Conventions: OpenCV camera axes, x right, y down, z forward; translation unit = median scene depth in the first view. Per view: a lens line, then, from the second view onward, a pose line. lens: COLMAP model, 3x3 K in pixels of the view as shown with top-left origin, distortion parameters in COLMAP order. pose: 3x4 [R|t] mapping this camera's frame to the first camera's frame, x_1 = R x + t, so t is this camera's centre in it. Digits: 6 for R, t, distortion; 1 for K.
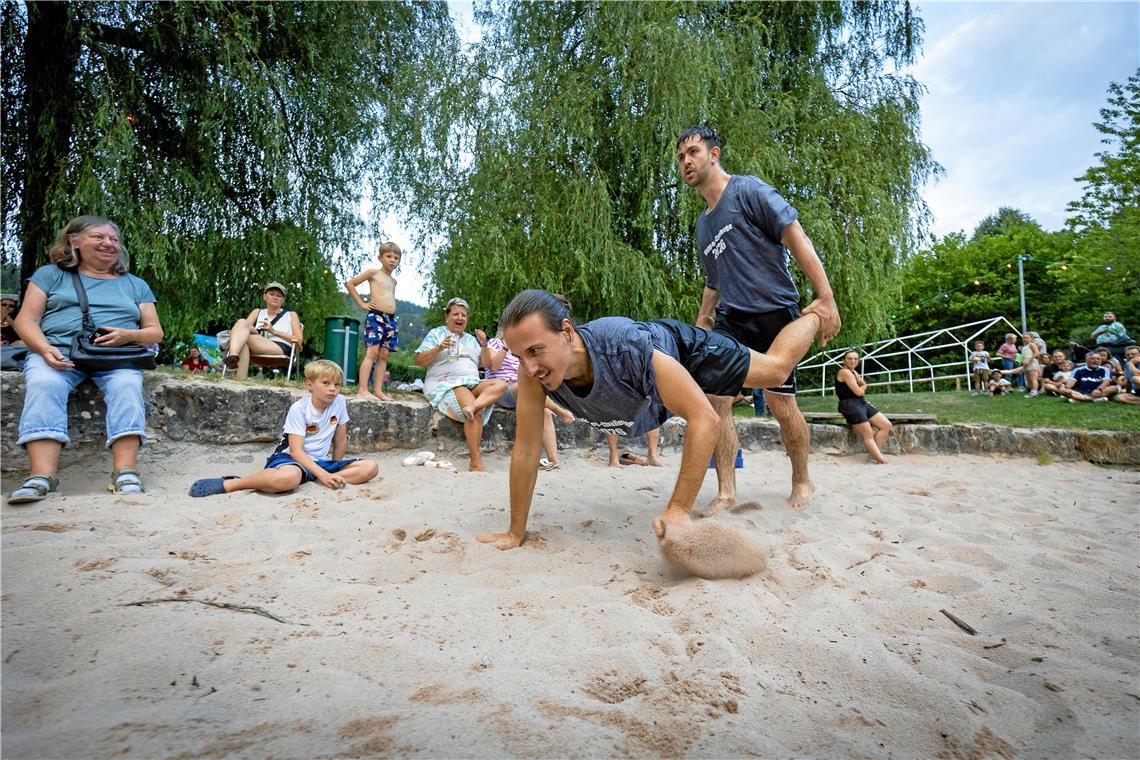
lens RADIAL K [[515.8, 0, 571.9], [0, 515.8, 379.7], [0, 0, 1]] dist [0.004004, 0.000119]
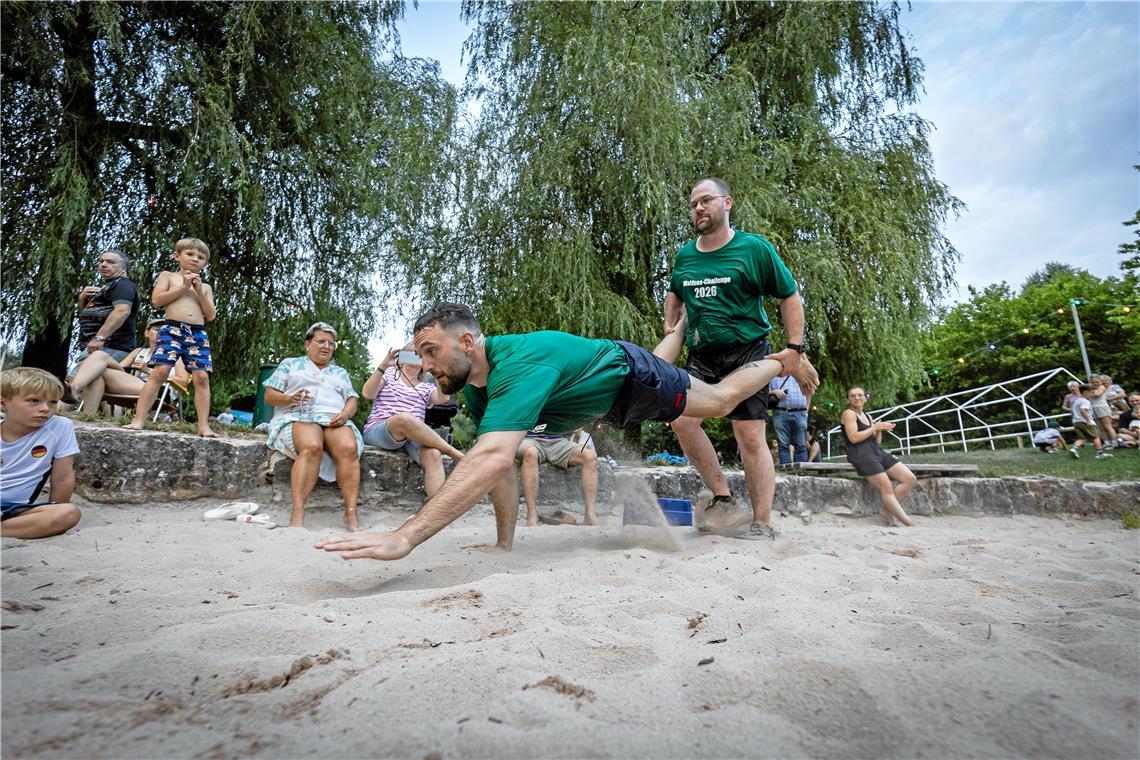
lens RADIAL K [[511.4, 0, 570.0], [0, 511.4, 380.0], [0, 0, 1]] dist [0.005276, 0.000409]
pose [[0.996409, -0.028337, -0.079788, 0.082022], [0.016697, 0.989589, -0.142949, 0.023706], [0.083009, 0.141103, 0.986509, 0.080888]]
